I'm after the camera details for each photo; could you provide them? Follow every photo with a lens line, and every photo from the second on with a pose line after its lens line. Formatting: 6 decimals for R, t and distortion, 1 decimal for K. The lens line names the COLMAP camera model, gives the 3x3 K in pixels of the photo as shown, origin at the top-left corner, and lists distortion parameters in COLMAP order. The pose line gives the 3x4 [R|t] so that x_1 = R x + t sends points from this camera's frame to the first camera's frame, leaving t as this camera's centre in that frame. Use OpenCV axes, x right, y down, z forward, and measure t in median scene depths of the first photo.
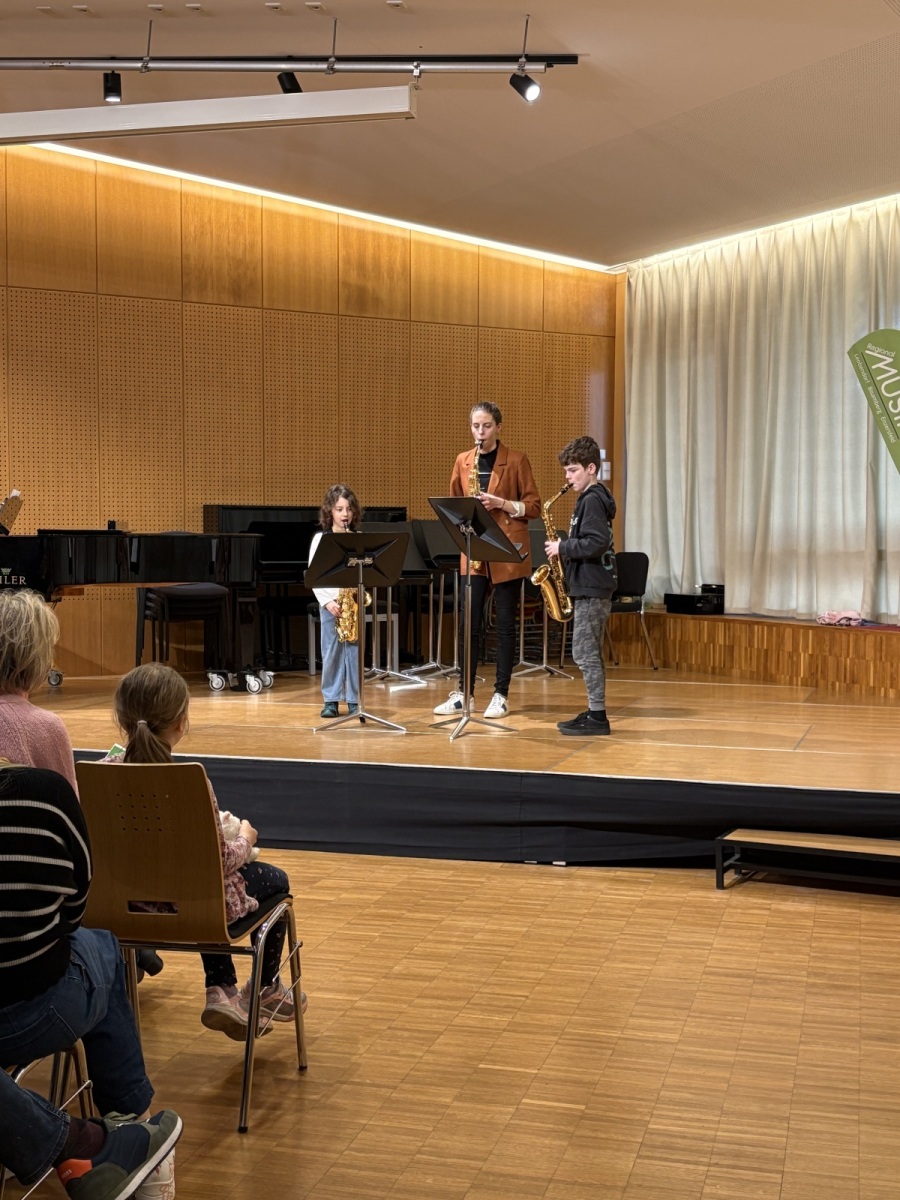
lens RADIAL K [[1516.4, 0, 458.2], [0, 1516.4, 605.8], [0, 0, 1]] dist [0.075511, 0.000000]
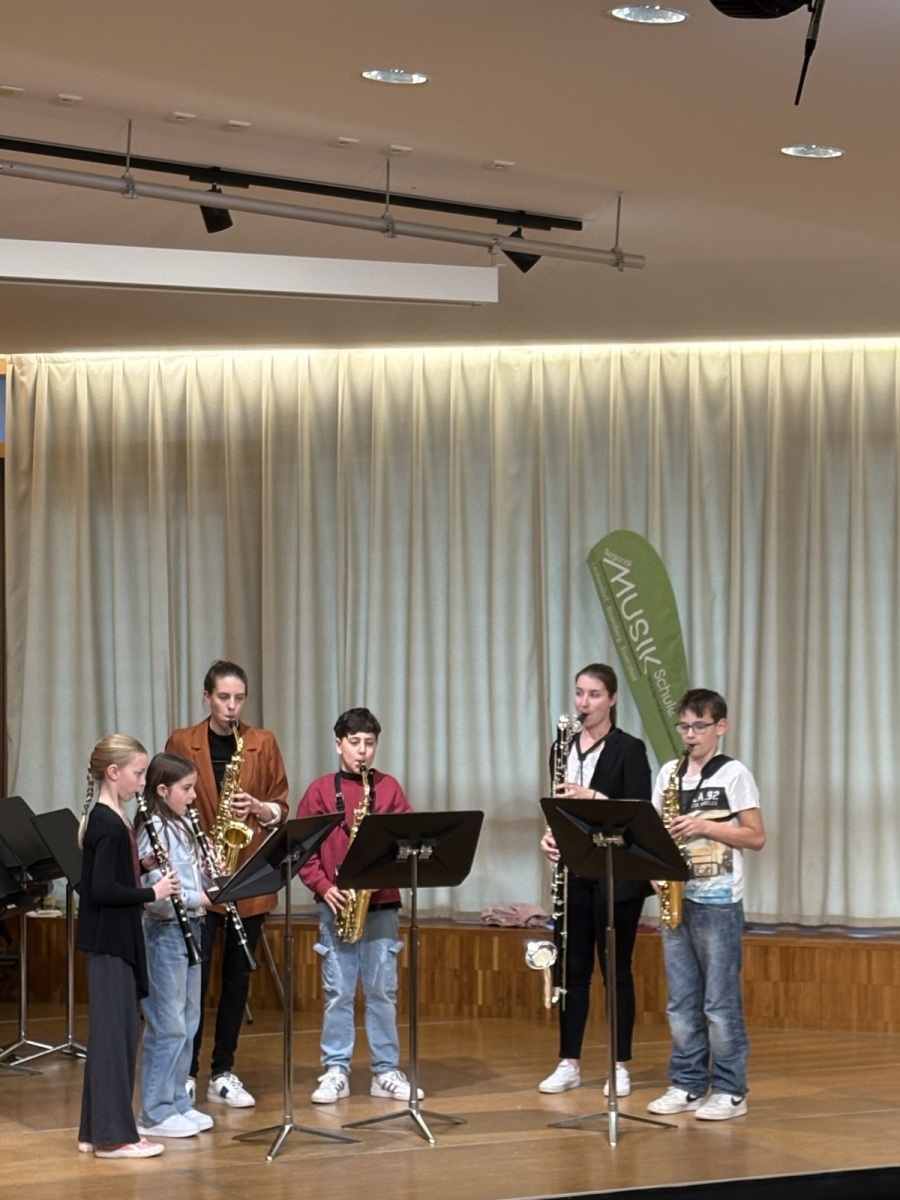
lens RADIAL K [[3275.3, 0, 451.5], [0, 3275.3, 568.1], [0, 0, 1]] dist [0.146944, 0.000000]
pose [[0.722405, 0.000780, 0.691469, -0.791547], [0.036818, 0.998537, -0.039591, -0.090314], [-0.690489, 0.054060, 0.721320, -0.089436]]
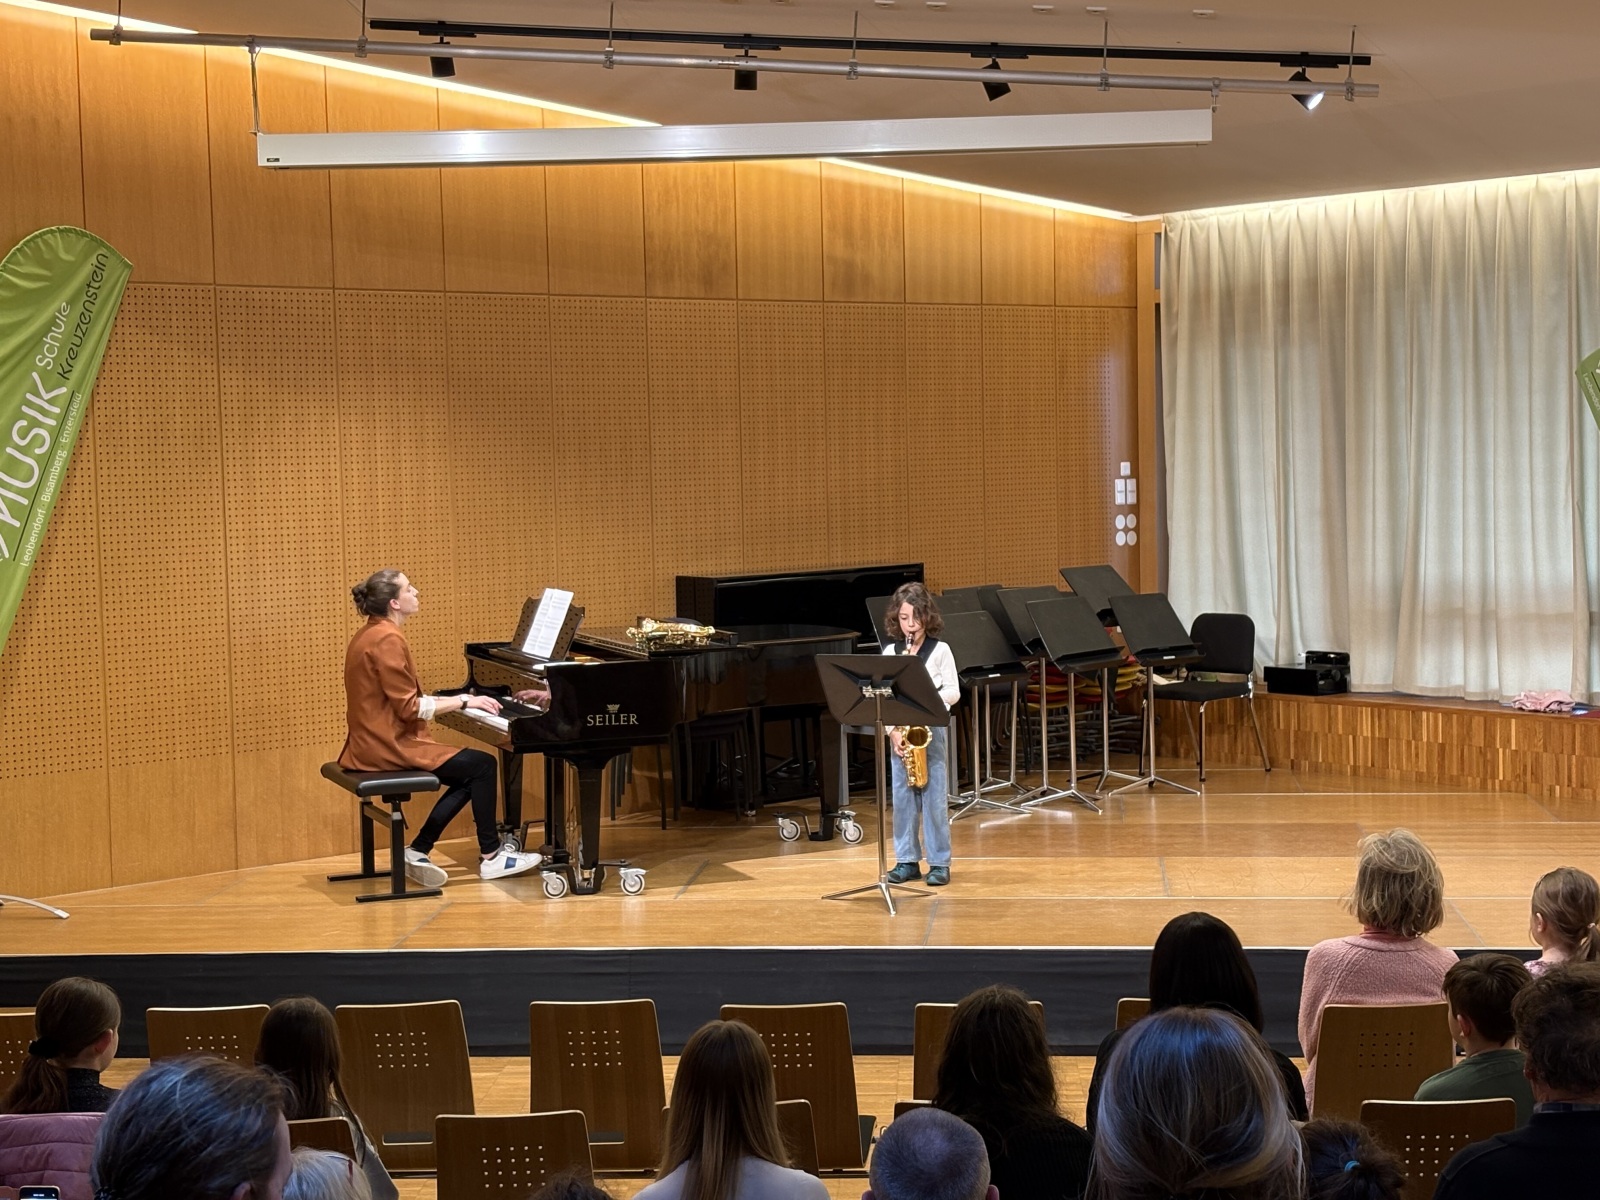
lens RADIAL K [[2599.6, 0, 810.7], [0, 2599.6, 596.9], [0, 0, 1]] dist [0.138912, 0.000000]
pose [[0.979152, -0.038418, 0.199463, -0.363126], [0.036370, 0.999241, 0.013919, -0.073864], [-0.199846, -0.006375, 0.979807, -0.227351]]
